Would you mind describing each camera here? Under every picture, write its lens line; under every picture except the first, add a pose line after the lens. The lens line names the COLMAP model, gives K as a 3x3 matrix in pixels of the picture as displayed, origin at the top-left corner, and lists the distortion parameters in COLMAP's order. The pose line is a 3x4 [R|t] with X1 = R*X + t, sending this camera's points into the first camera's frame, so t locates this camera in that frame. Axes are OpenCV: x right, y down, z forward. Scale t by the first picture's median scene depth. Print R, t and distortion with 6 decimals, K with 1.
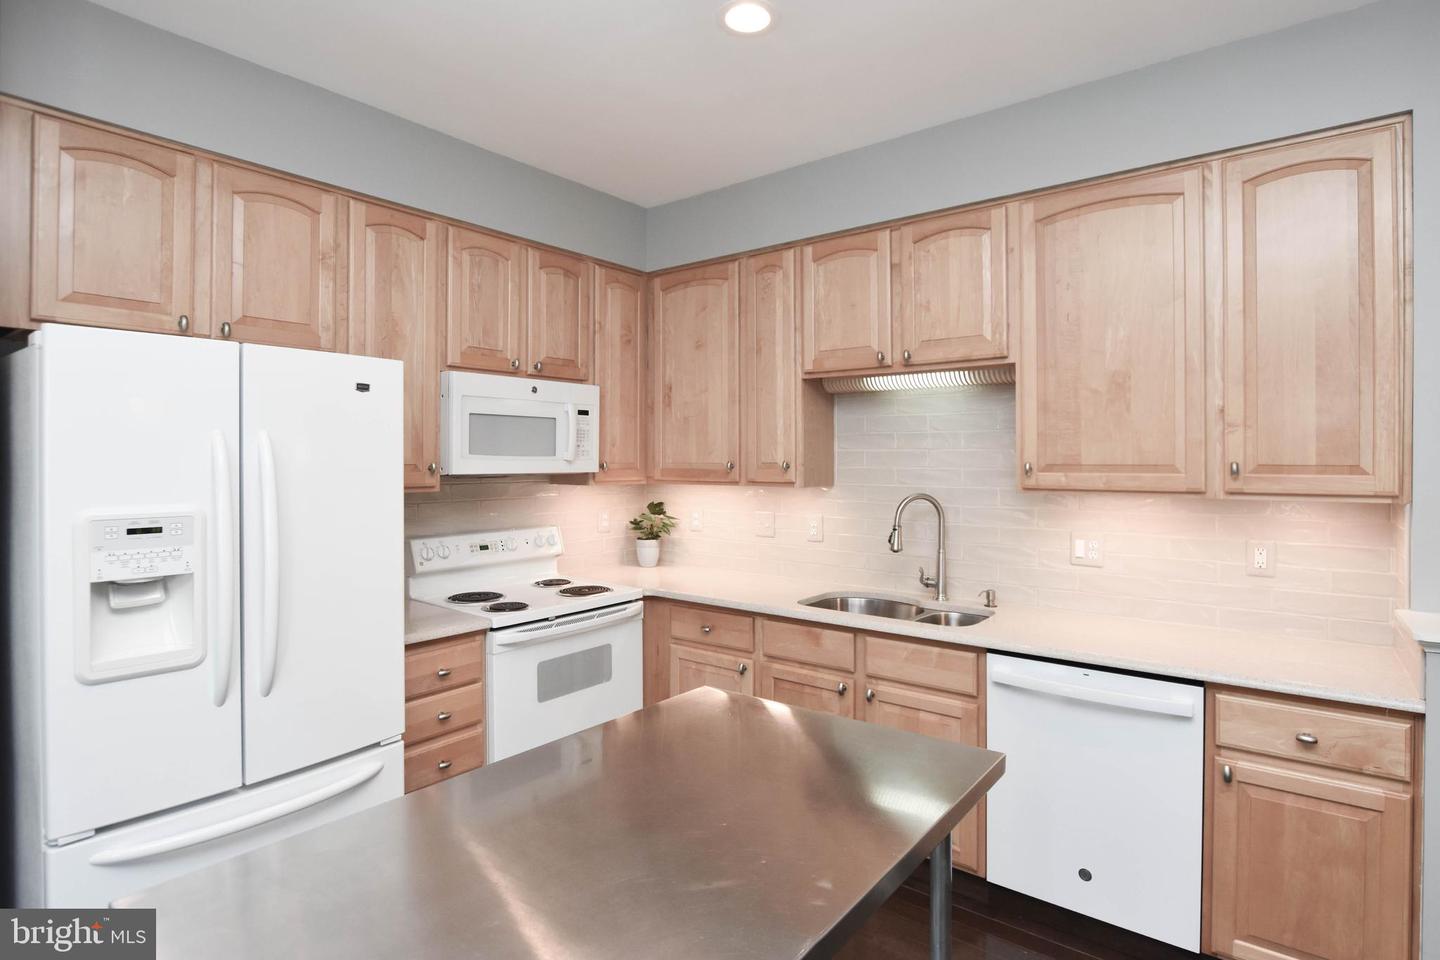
lens RADIAL K [[743.4, 0, 689.3], [0, 743.4, 471.4], [0, 0, 1]] dist [-0.023180, 0.000968]
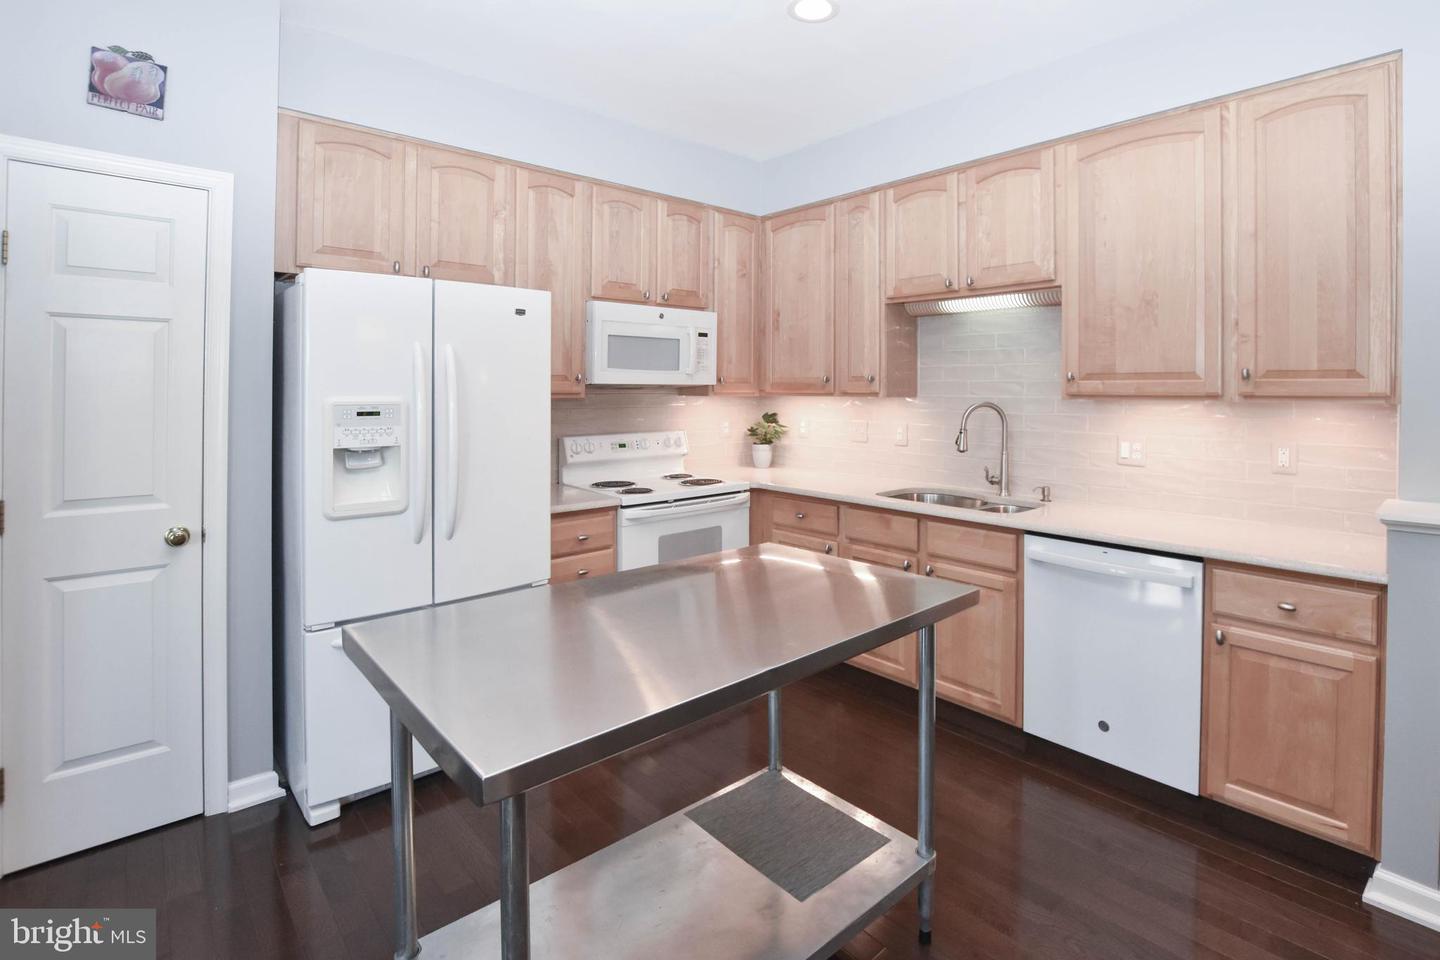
lens RADIAL K [[683.3, 0, 721.0], [0, 683.3, 399.2], [0, 0, 1]] dist [-0.026724, -0.000460]
pose [[0.986508, 0.007882, -0.163525, 0.089823], [-0.007492, 0.999967, 0.002999, 0.028494], [0.163544, -0.001734, 0.986535, -0.113188]]
